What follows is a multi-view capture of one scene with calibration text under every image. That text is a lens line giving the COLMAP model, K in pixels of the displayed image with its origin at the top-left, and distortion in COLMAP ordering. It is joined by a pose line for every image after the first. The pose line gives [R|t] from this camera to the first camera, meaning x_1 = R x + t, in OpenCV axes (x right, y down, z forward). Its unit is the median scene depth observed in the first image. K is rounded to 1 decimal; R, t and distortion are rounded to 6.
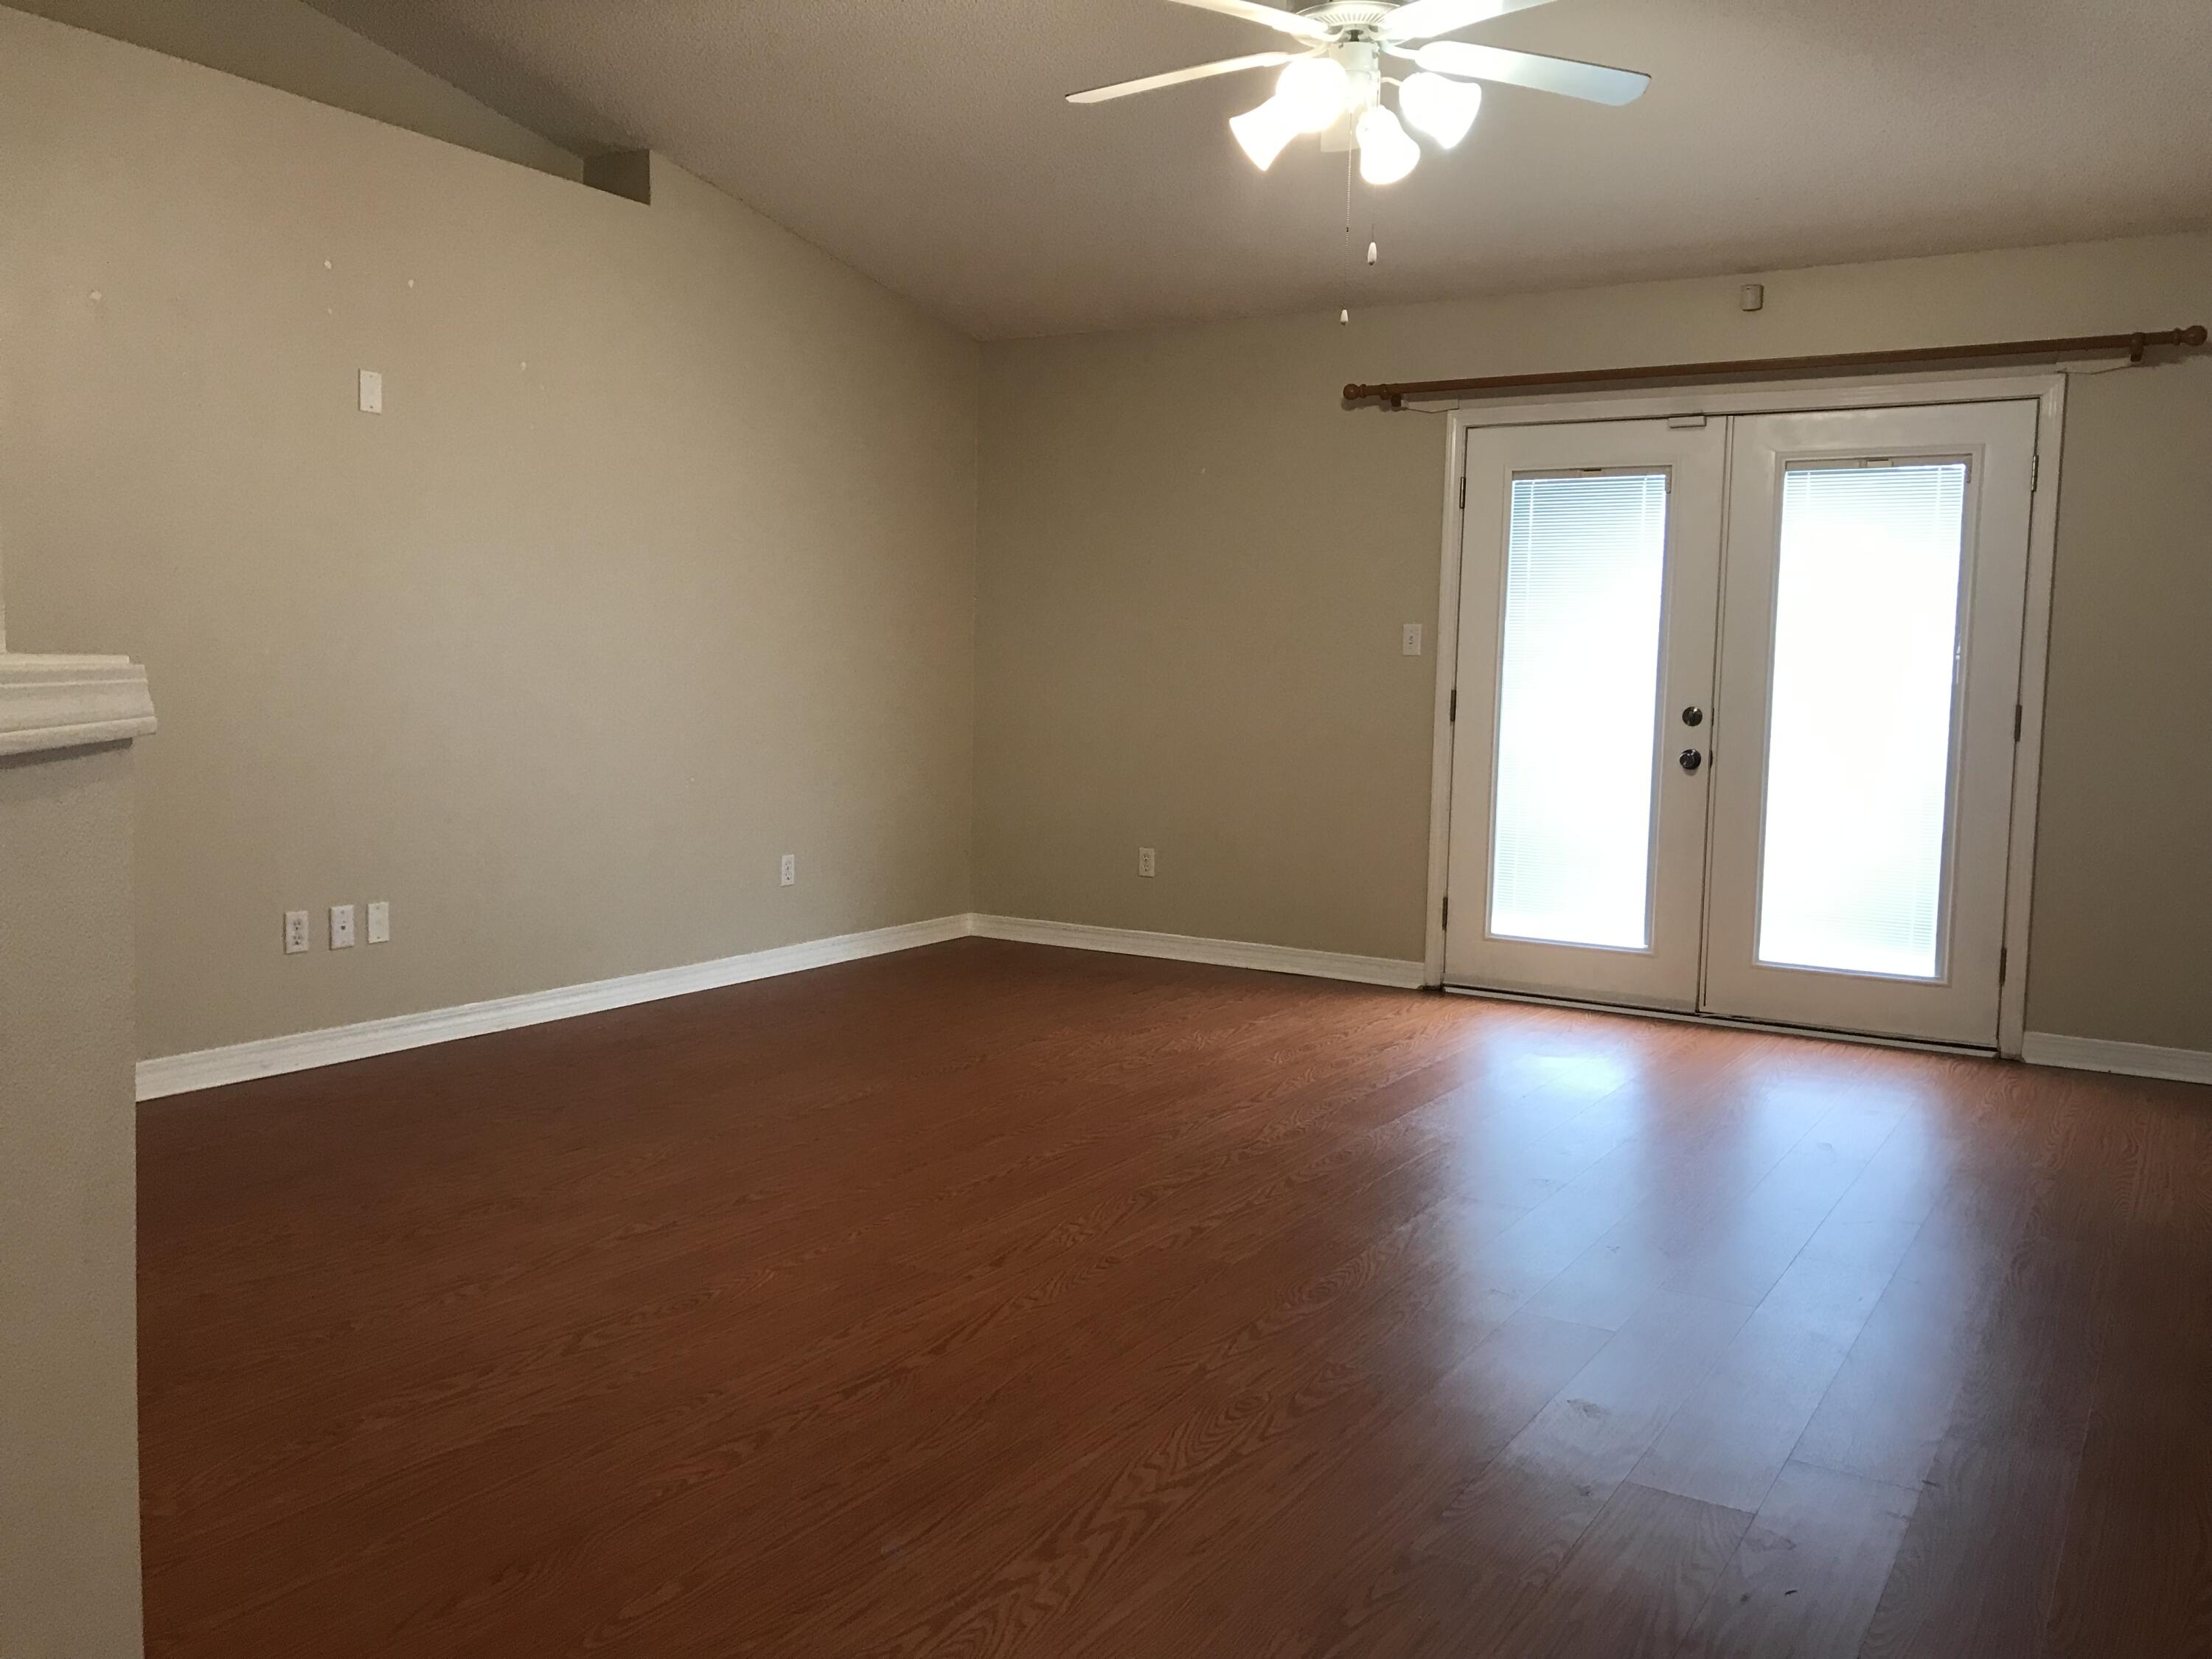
lens RADIAL K [[1782.5, 0, 1106.0], [0, 1782.5, 829.5], [0, 0, 1]] dist [0.058638, -0.112284]
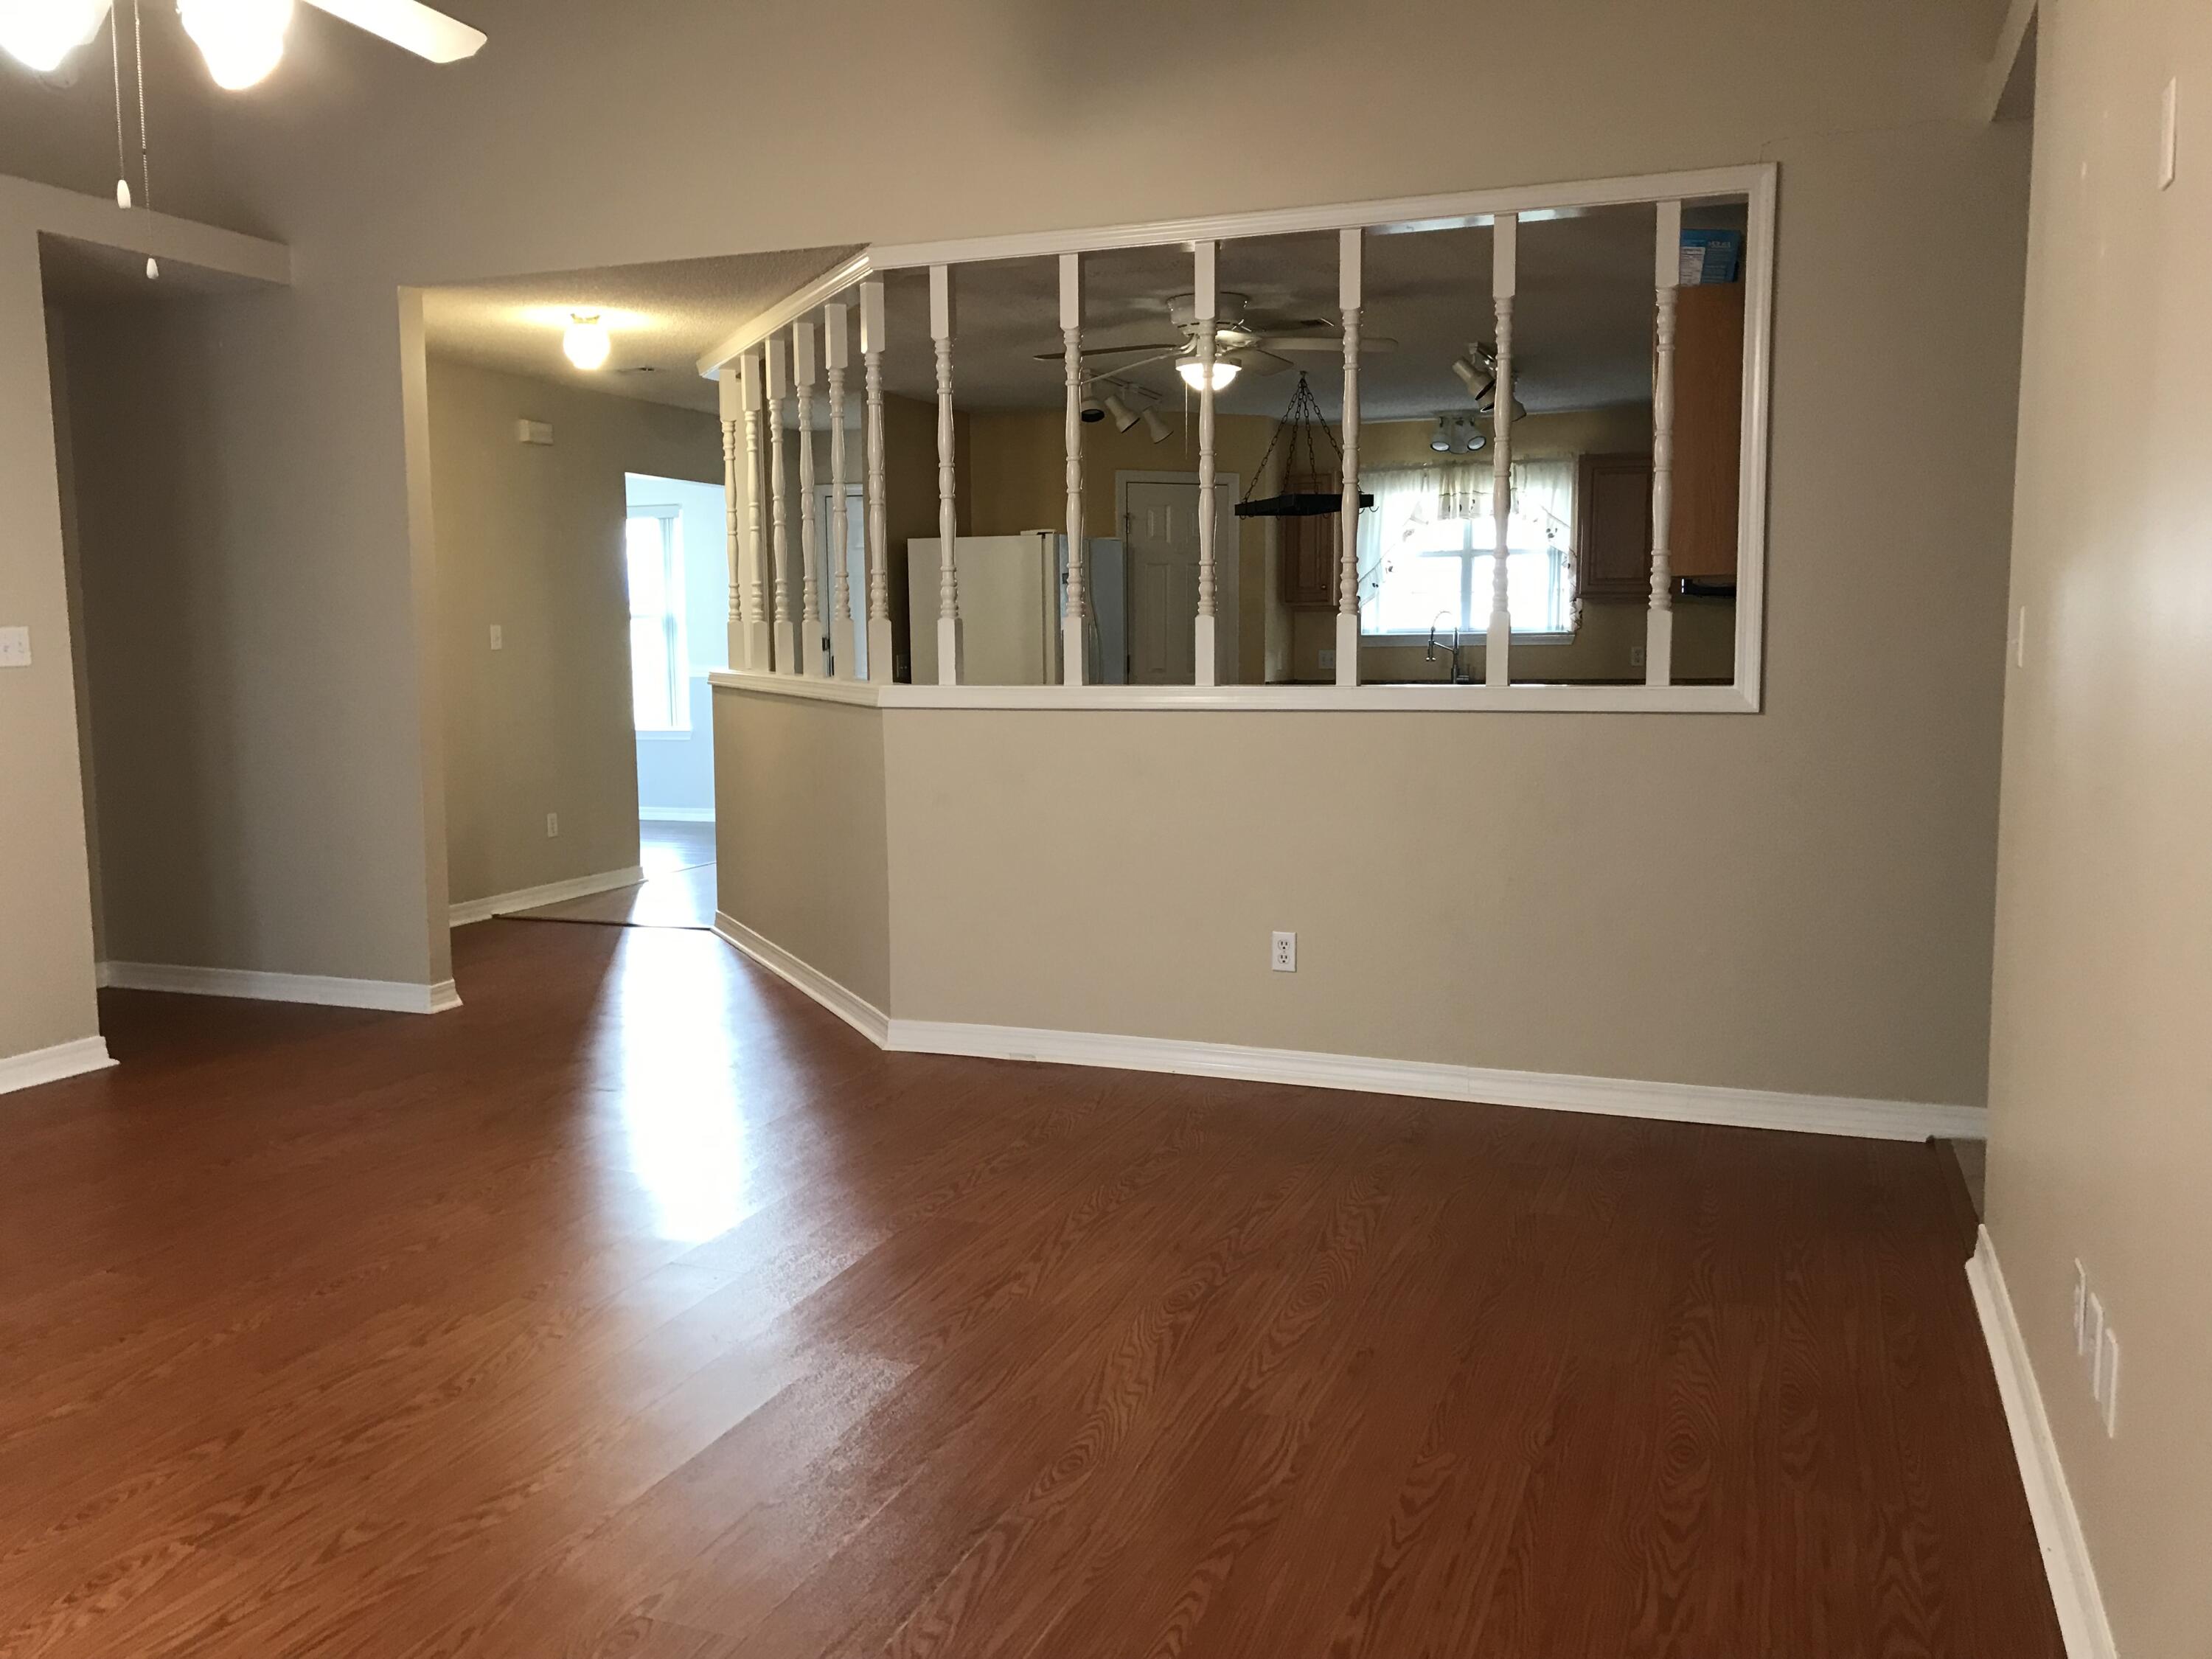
lens RADIAL K [[1782.5, 0, 1106.0], [0, 1782.5, 829.5], [0, 0, 1]] dist [0.058638, -0.112284]
pose [[-0.982988, 0.015453, -0.183020, -0.133604], [-0.021263, 0.980181, 0.196960, -0.225383], [0.182436, 0.197501, -0.963177, 1.936938]]
